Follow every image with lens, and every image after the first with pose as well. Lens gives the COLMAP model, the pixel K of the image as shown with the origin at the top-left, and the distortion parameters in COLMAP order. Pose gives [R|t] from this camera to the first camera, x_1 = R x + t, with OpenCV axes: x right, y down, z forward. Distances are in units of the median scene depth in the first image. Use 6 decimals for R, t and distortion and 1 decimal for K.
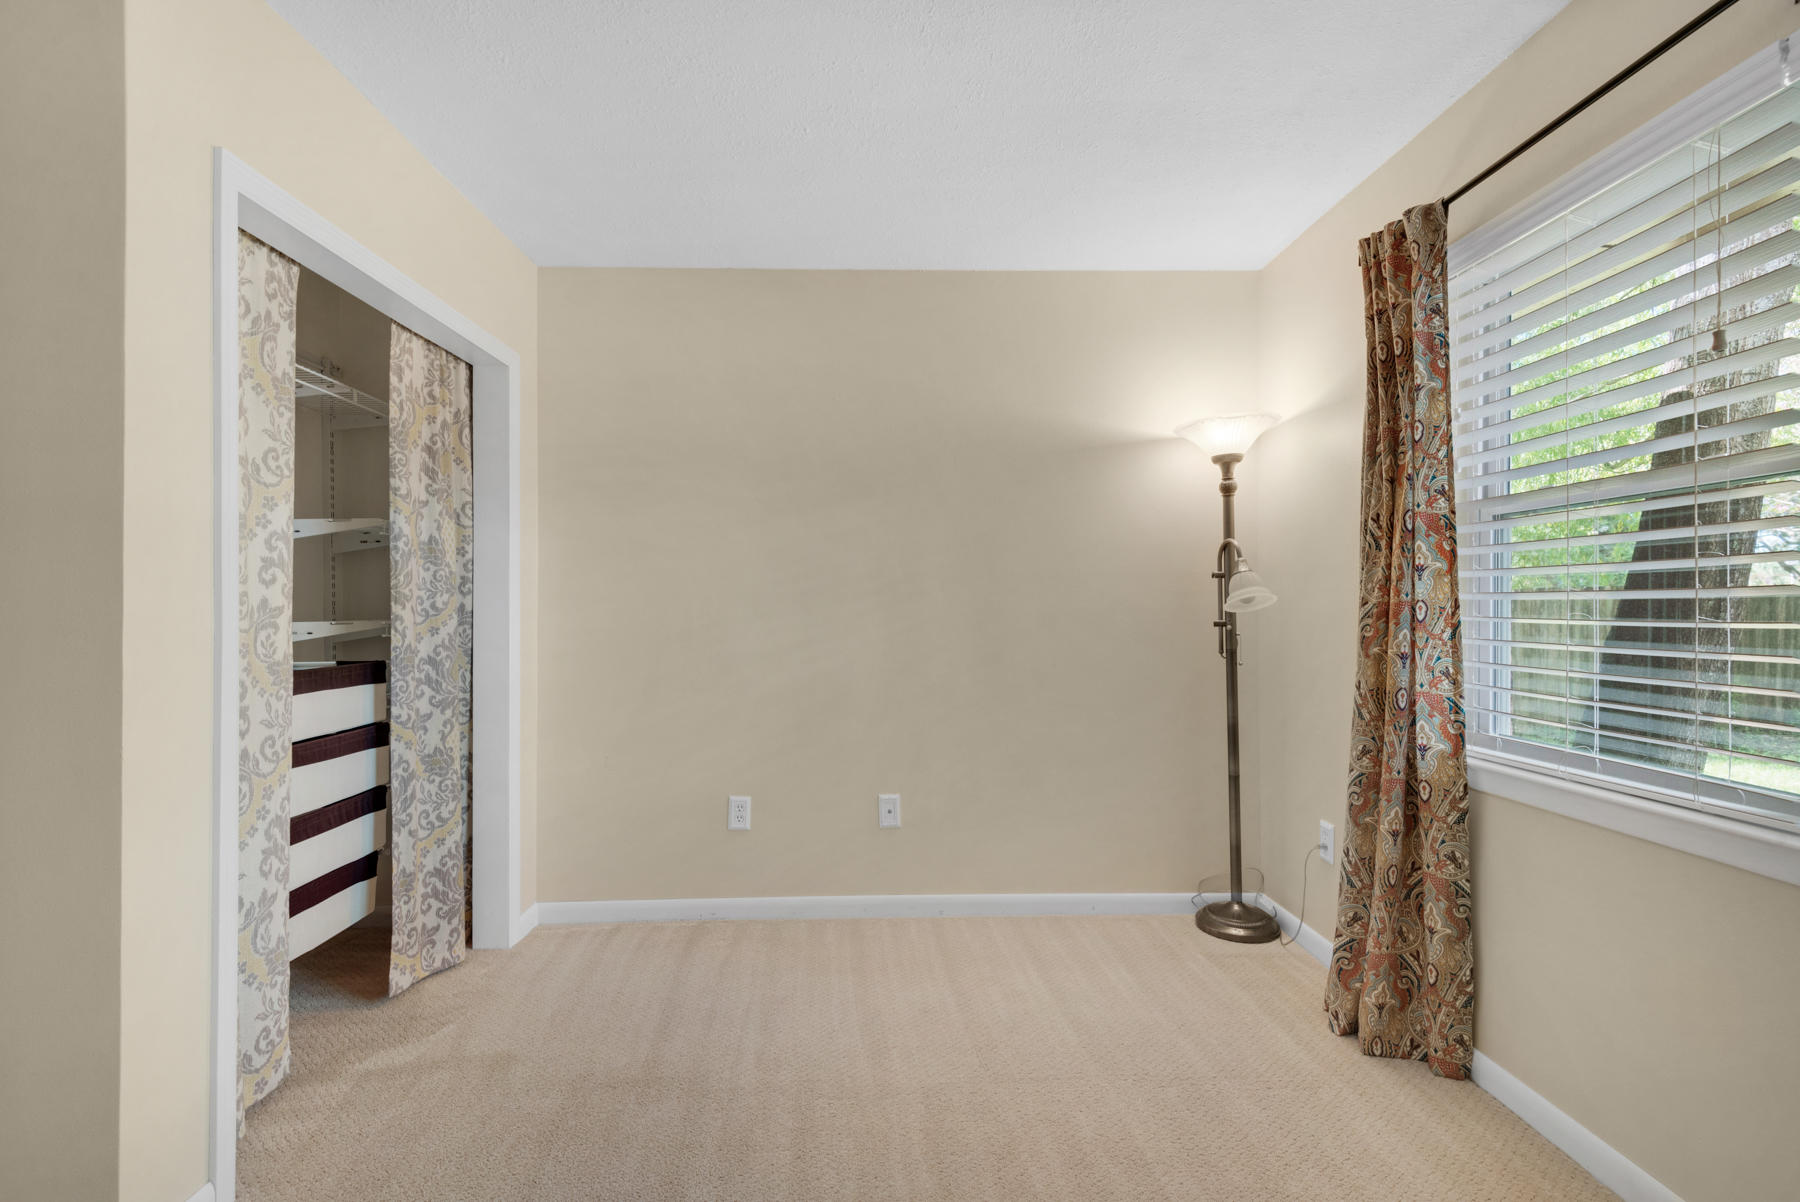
lens RADIAL K [[806.5, 0, 902.9], [0, 806.5, 605.5], [0, 0, 1]] dist [0.029118, -0.021269]
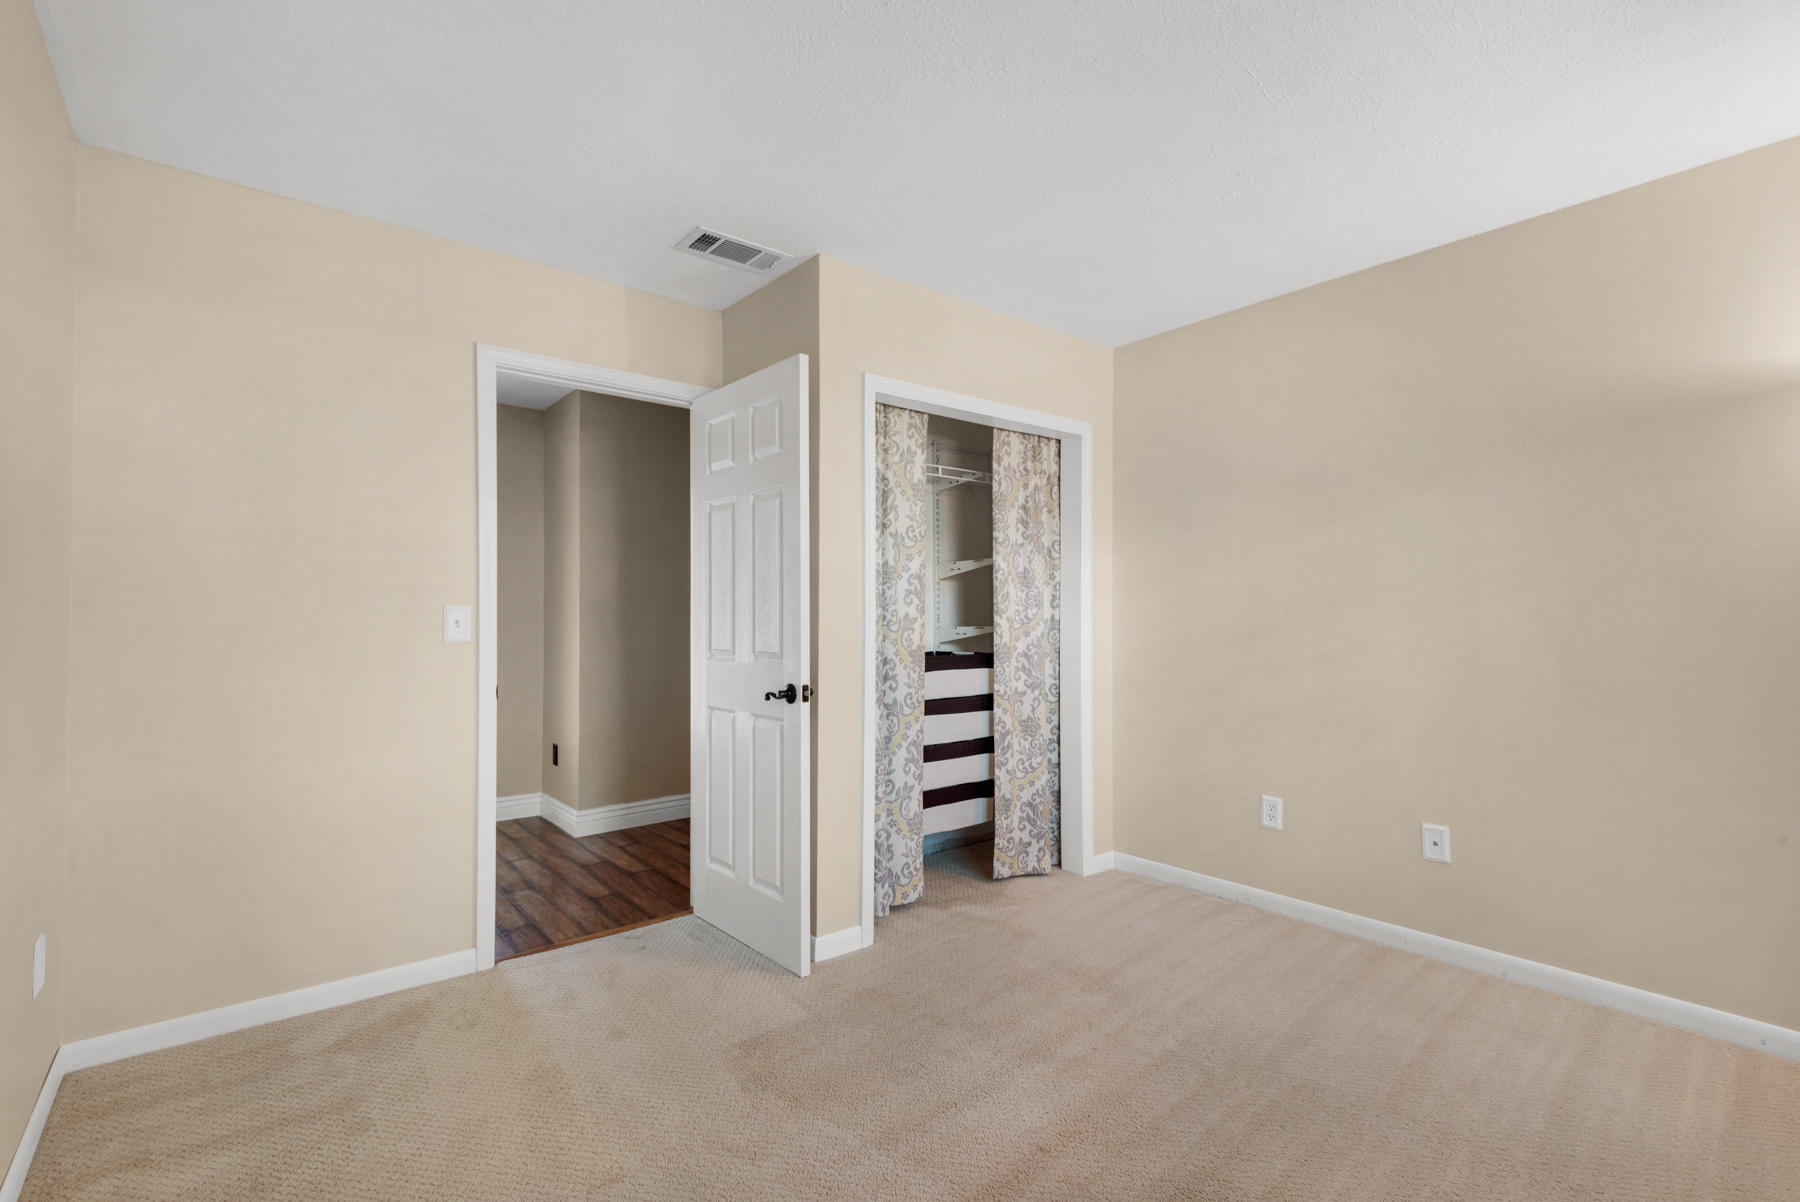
lens RADIAL K [[806.5, 0, 902.9], [0, 806.5, 605.5], [0, 0, 1]] dist [0.029118, -0.021269]
pose [[0.616212, -0.006926, -0.787550, 0.428755], [0.001241, 0.999969, -0.007823, -0.008516], [0.787580, 0.003843, 0.616201, -0.047489]]
